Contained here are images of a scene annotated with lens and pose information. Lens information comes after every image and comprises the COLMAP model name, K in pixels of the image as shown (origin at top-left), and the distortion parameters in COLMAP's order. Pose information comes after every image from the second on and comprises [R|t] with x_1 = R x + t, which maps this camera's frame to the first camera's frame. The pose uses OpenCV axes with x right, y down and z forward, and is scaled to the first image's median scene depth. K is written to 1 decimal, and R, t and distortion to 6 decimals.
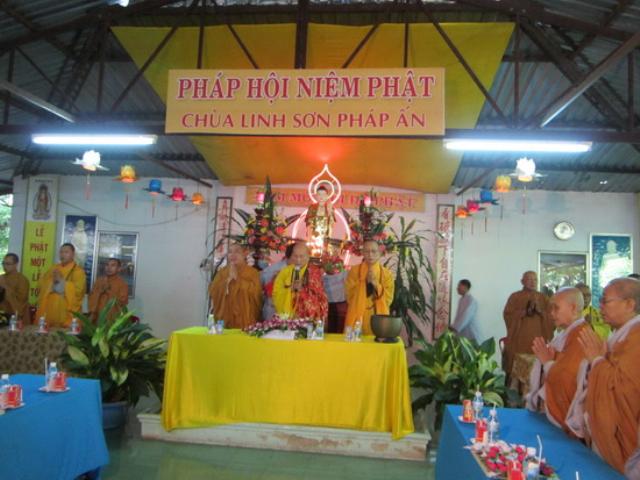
lens RADIAL K [[527.7, 0, 319.2], [0, 527.7, 240.0], [0, 0, 1]] dist [0.008271, 0.000180]
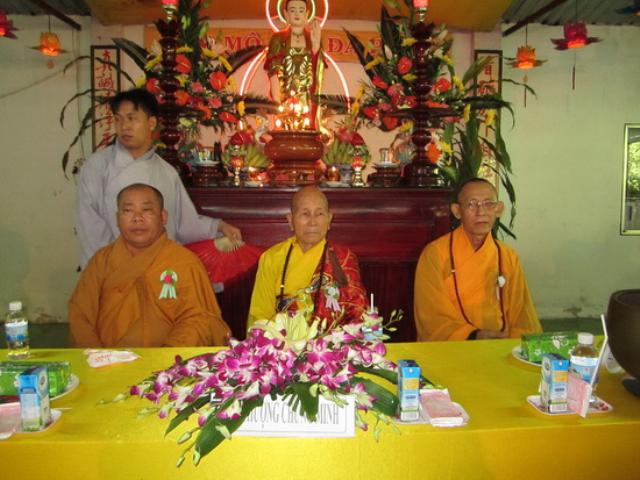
lens RADIAL K [[527.7, 0, 320.5], [0, 527.7, 238.4], [0, 0, 1]] dist [0.008271, 0.000180]
pose [[0.988208, -0.056283, 0.142394, -0.058327], [0.030562, 0.983780, 0.176754, 0.038730], [-0.150033, -0.170318, 0.973900, 0.503591]]
